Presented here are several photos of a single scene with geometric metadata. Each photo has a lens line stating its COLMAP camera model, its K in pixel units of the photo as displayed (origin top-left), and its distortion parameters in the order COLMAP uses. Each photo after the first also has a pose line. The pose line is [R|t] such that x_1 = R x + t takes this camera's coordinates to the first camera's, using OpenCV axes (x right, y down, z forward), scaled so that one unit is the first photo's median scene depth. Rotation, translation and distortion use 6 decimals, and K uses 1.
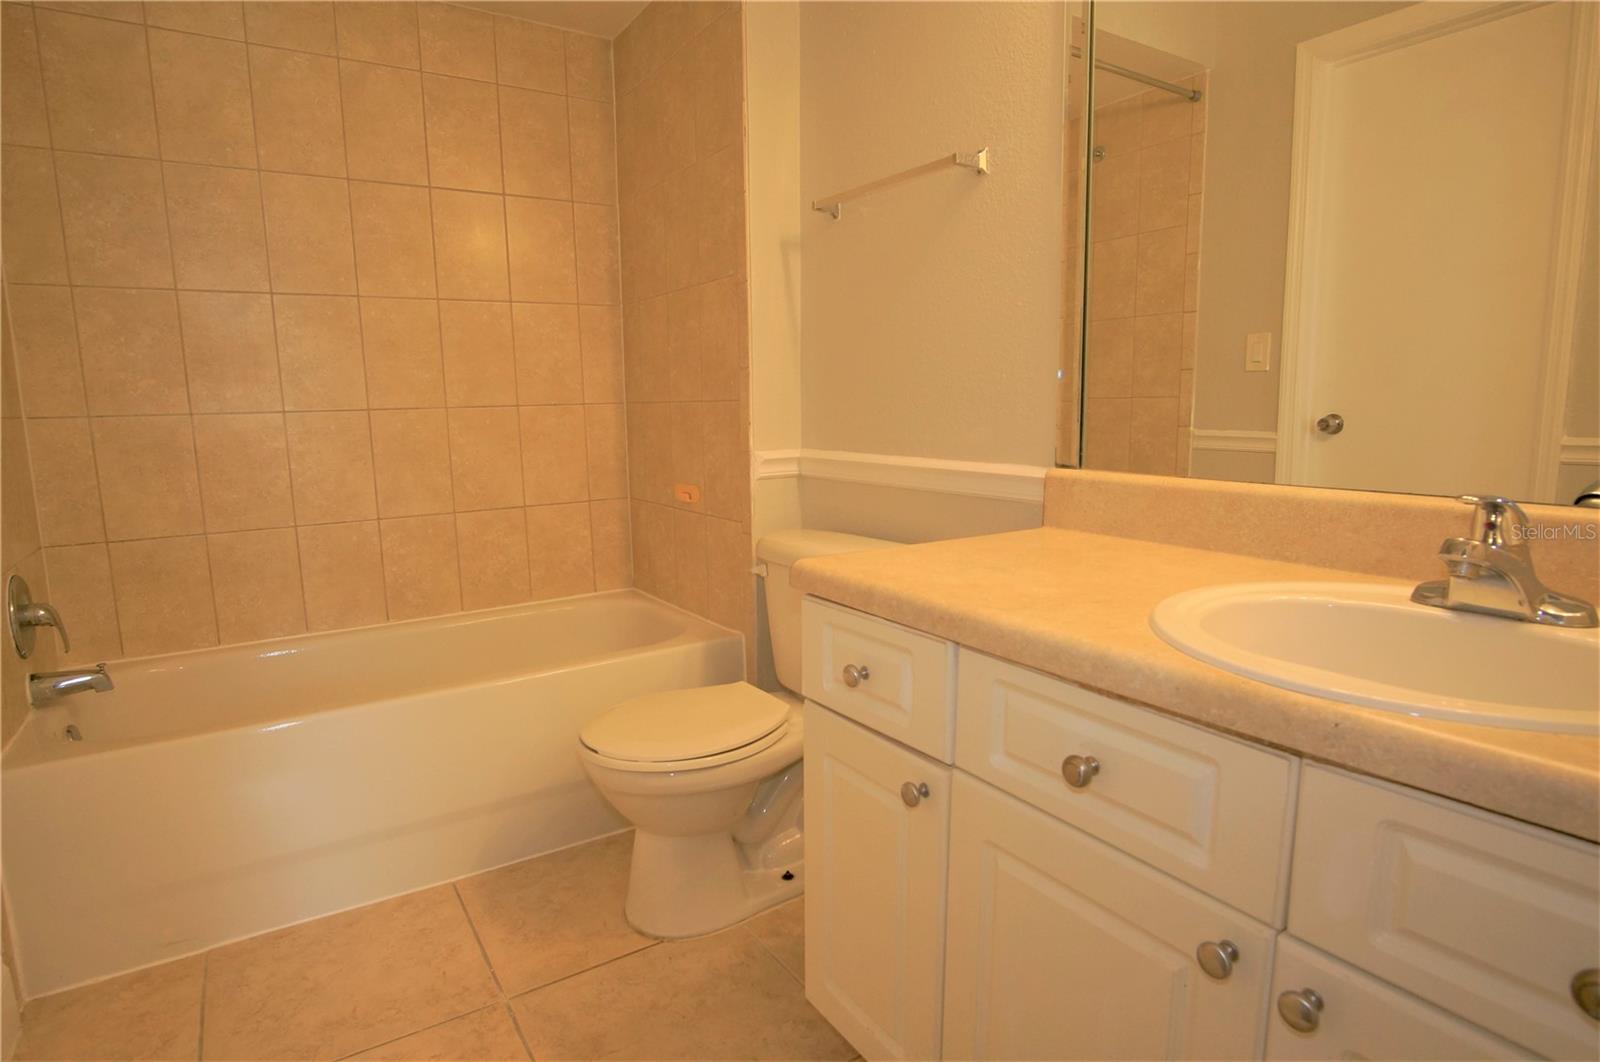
lens RADIAL K [[853.5, 0, 796.3], [0, 853.5, 532.3], [0, 0, 1]] dist [-0.036251, 0.009784]
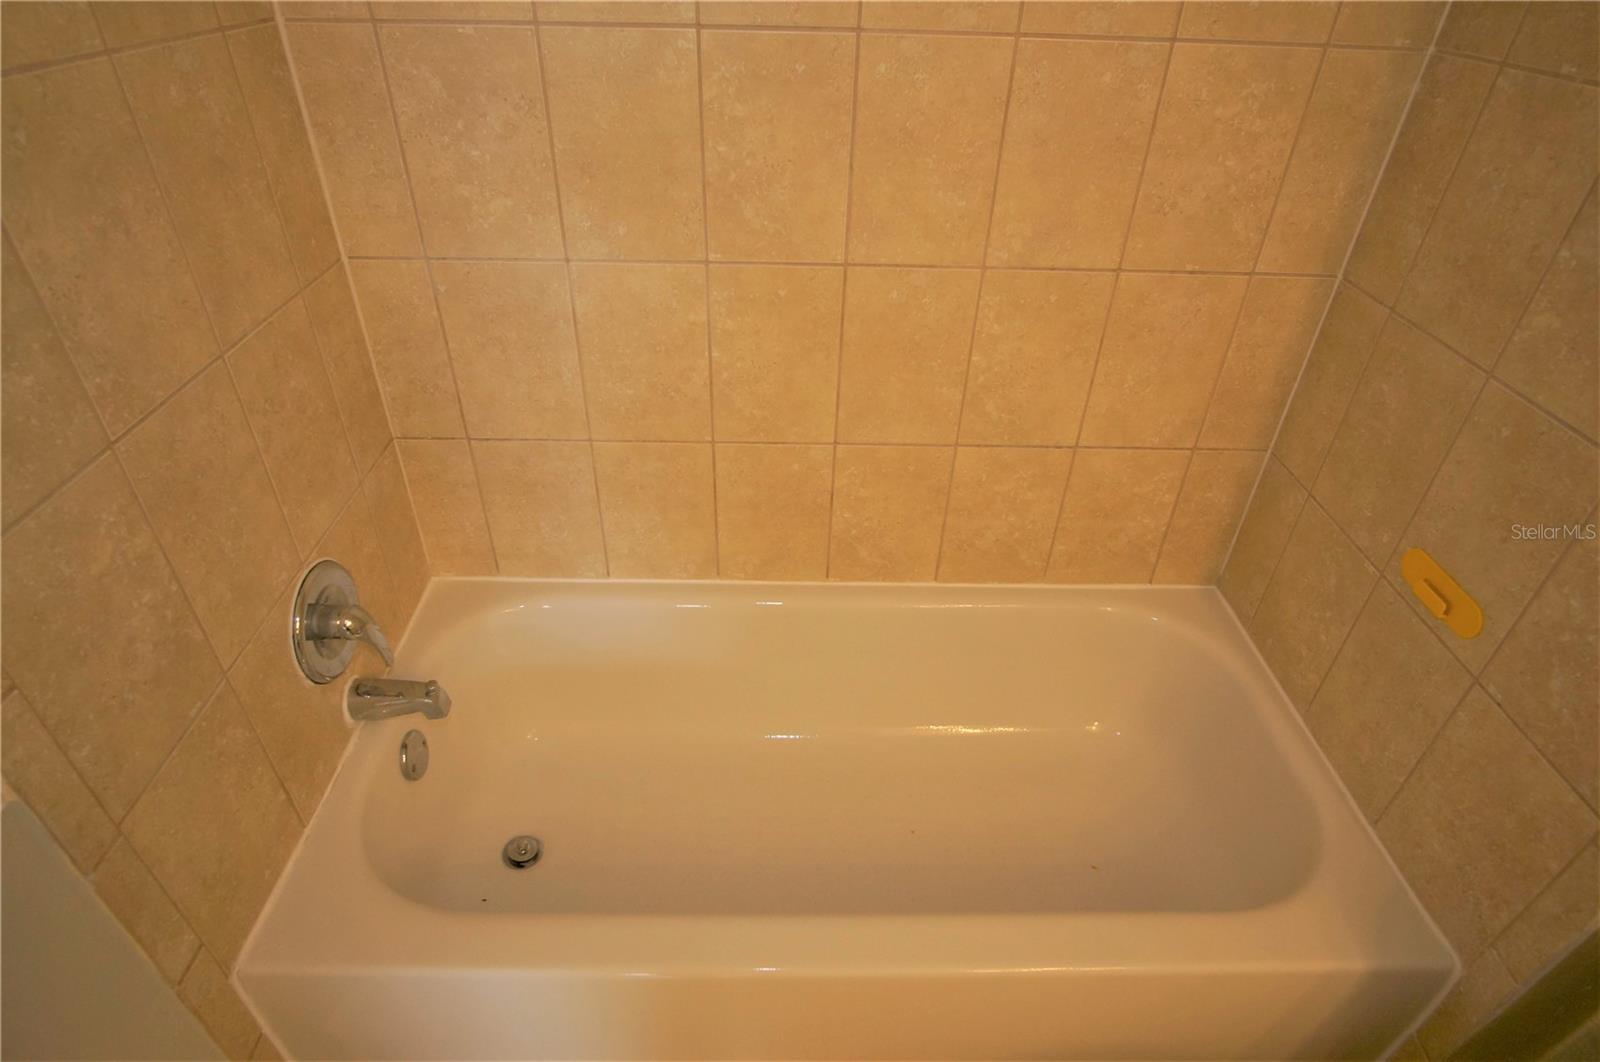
lens RADIAL K [[853.5, 0, 796.3], [0, 853.5, 532.3], [0, 0, 1]] dist [-0.036251, 0.009784]
pose [[0.845922, 0.343983, -0.407544, -0.283292], [-0.121574, 0.868442, 0.480654, -0.281790], [0.519265, -0.357049, 0.776453, 0.562029]]
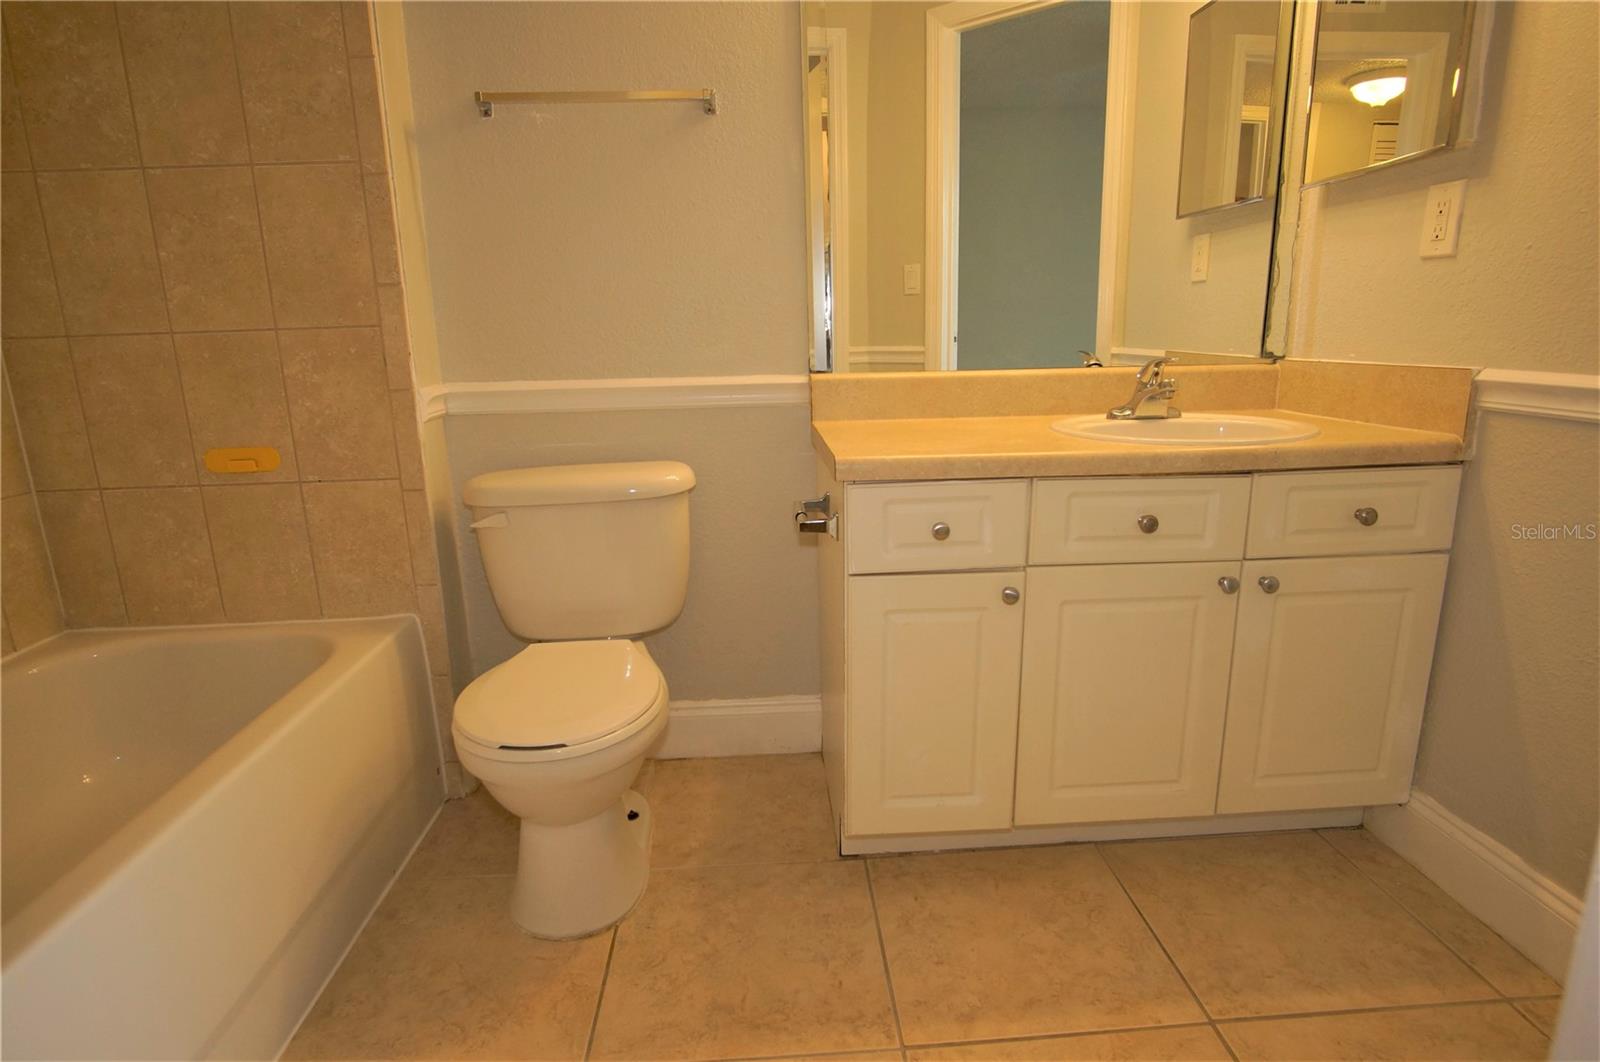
lens RADIAL K [[853.5, 0, 796.3], [0, 853.5, 532.3], [0, 0, 1]] dist [-0.036251, 0.009784]
pose [[0.502053, -0.203764, 0.840490, -0.577579], [0.147635, 0.977776, 0.148859, -0.026915], [-0.852142, 0.049351, 0.520978, 0.270340]]
